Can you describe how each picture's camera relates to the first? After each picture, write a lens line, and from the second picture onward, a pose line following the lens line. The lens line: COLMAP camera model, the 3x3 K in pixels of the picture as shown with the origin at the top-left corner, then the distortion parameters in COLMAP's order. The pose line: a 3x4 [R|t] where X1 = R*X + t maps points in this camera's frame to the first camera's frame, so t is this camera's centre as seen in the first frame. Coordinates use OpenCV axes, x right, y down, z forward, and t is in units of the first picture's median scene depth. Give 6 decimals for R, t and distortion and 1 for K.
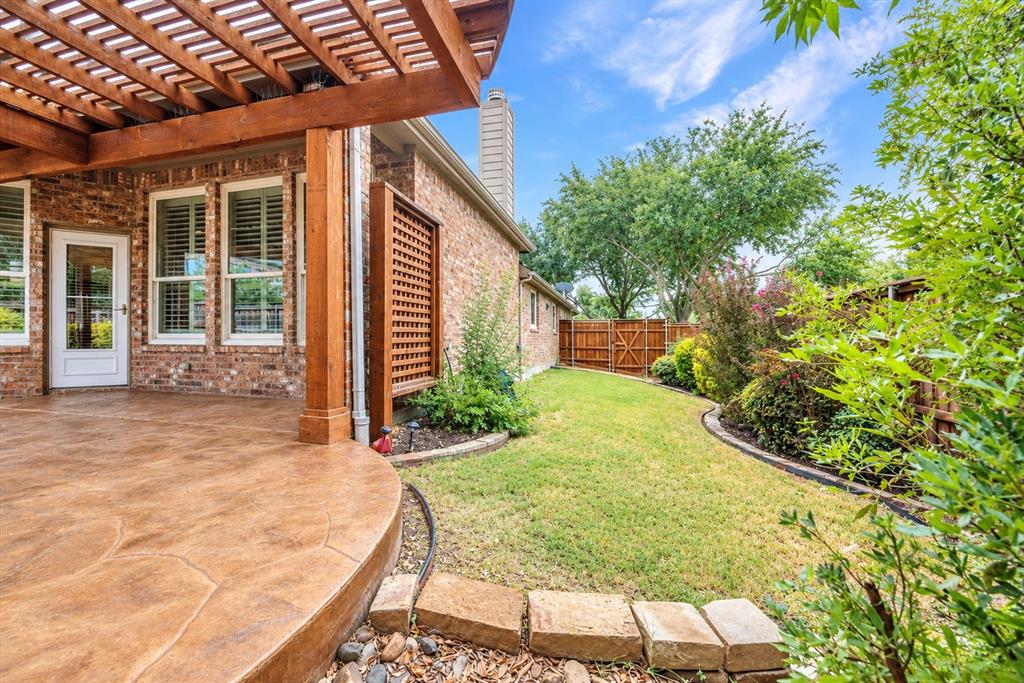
lens RADIAL K [[407.0, 0, 511.0], [0, 407.0, 335.9], [0, 0, 1]] dist [-0.001044, -0.000110]
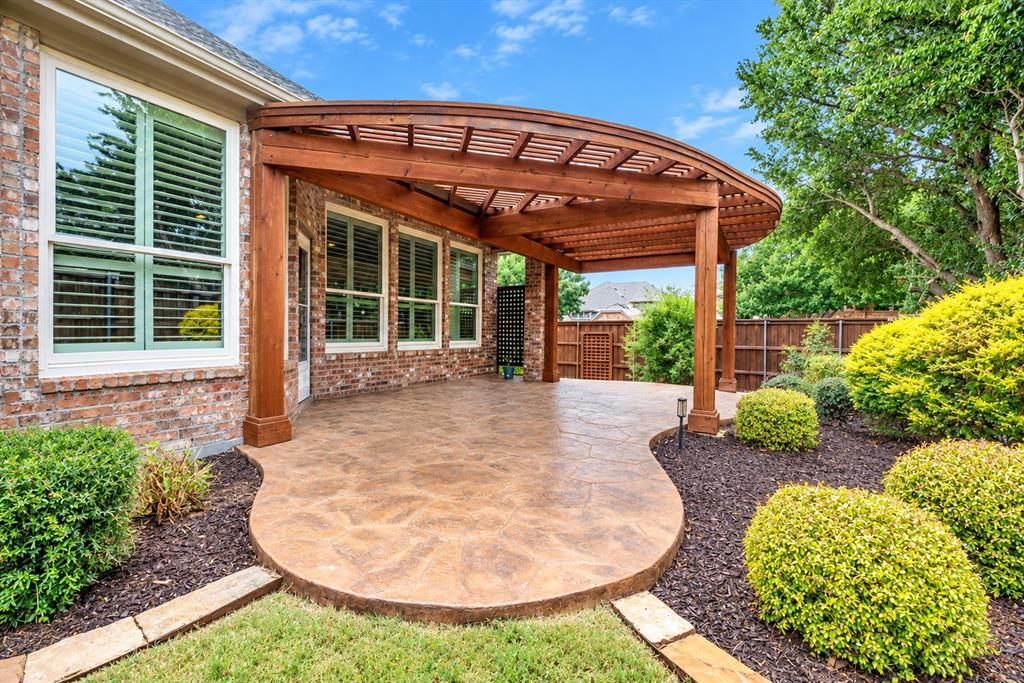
lens RADIAL K [[407.0, 0, 511.0], [0, 407.0, 335.9], [0, 0, 1]] dist [-0.001044, -0.000110]
pose [[0.311513, -0.004813, 0.950230, -1.809468], [0.002147, 0.999988, 0.004362, -0.028336], [-0.950240, 0.000681, 0.311519, 0.256599]]
